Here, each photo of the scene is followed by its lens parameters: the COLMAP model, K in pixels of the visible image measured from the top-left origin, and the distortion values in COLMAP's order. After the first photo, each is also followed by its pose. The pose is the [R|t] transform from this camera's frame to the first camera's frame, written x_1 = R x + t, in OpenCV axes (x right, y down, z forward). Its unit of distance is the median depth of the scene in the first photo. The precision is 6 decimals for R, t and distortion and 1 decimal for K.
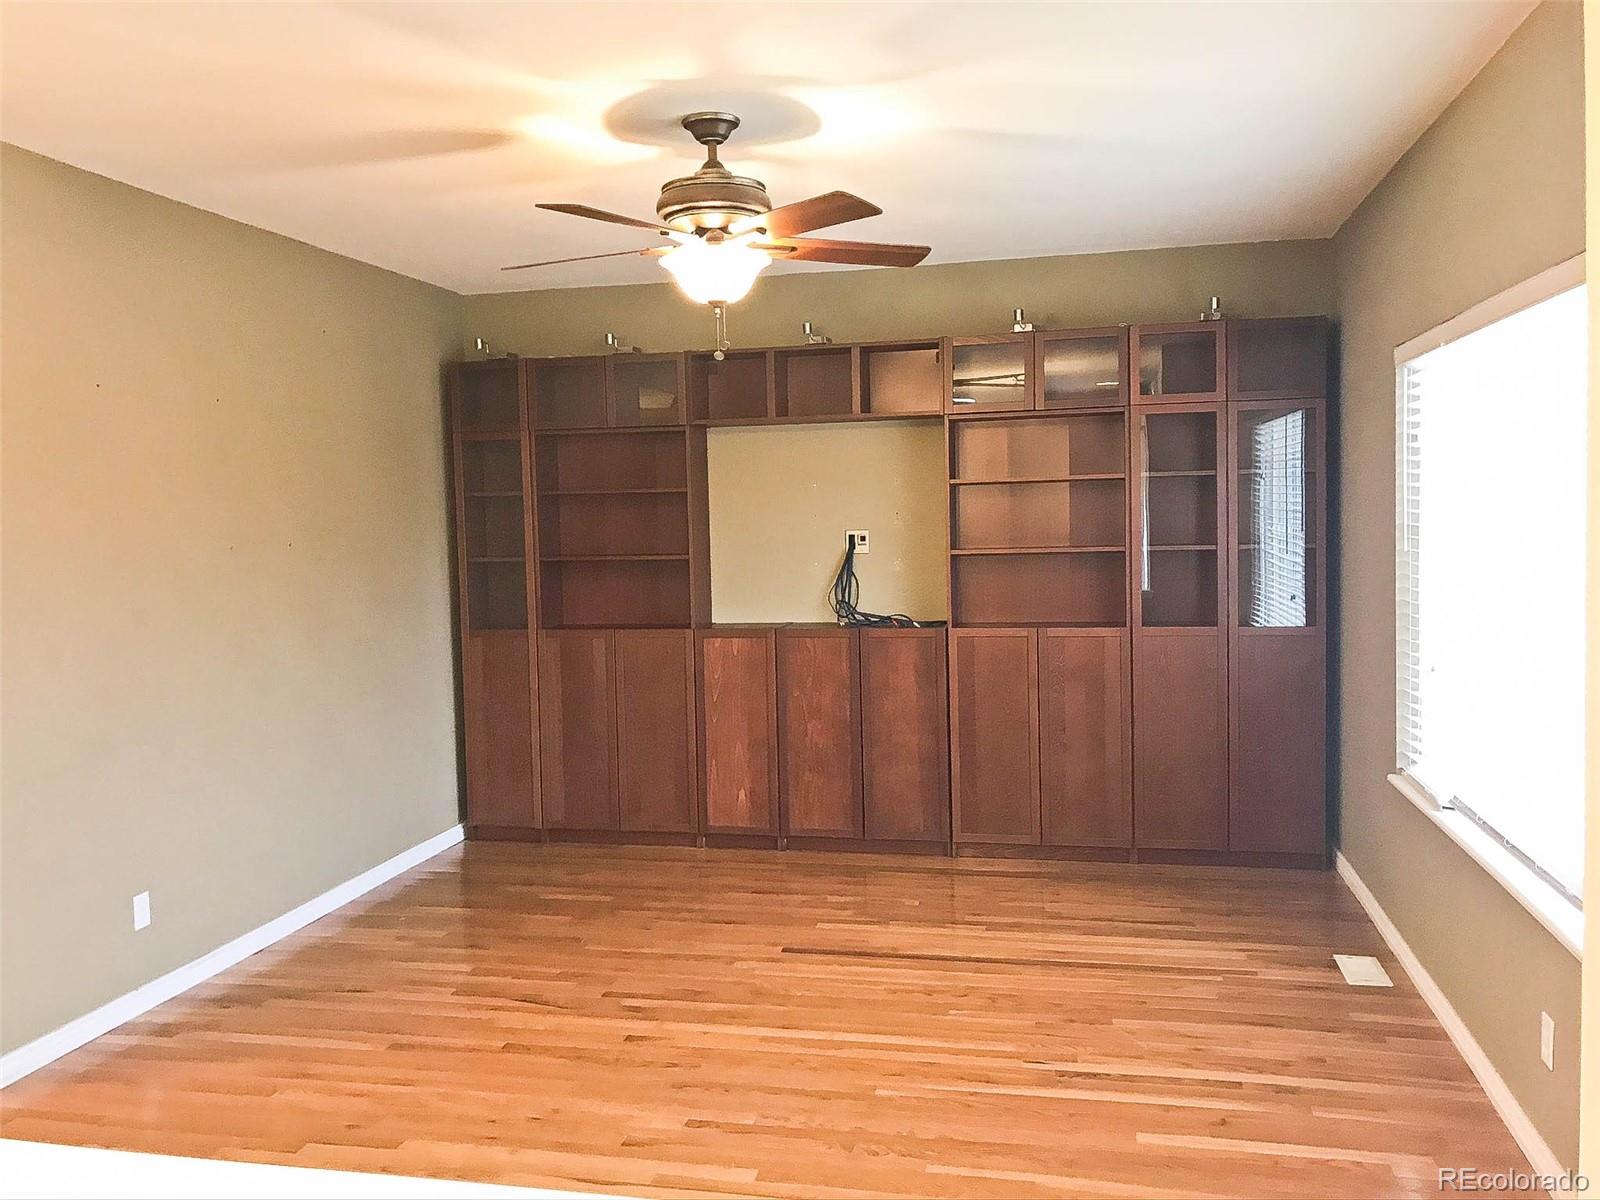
lens RADIAL K [[1321.3, 0, 807.3], [0, 1321.3, 585.9], [0, 0, 1]] dist [0.039534, -0.049841]
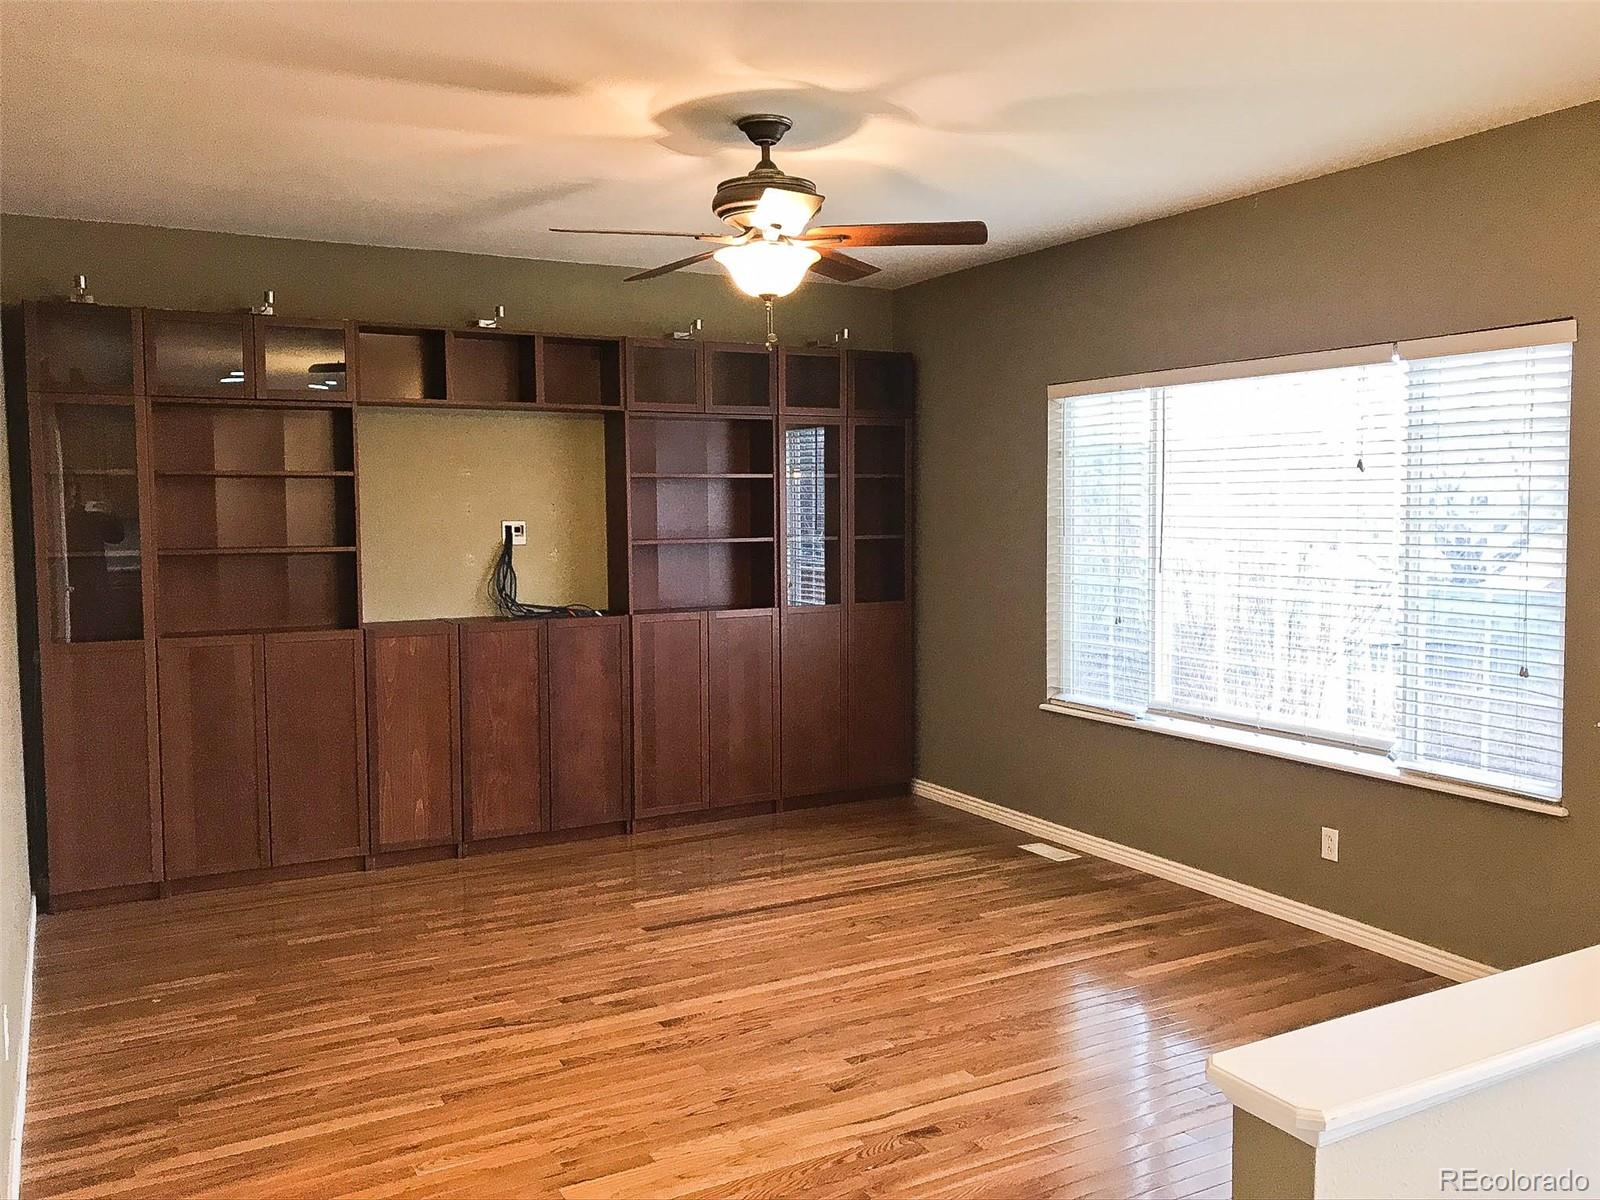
lens RADIAL K [[1321.3, 0, 811.8], [0, 1321.3, 603.0], [0, 0, 1]] dist [0.039534, -0.049841]
pose [[0.748900, -0.033537, 0.661834, -0.602542], [0.026856, 0.999434, 0.020255, 0.006376], [-0.662139, 0.002606, 0.749376, 0.154355]]
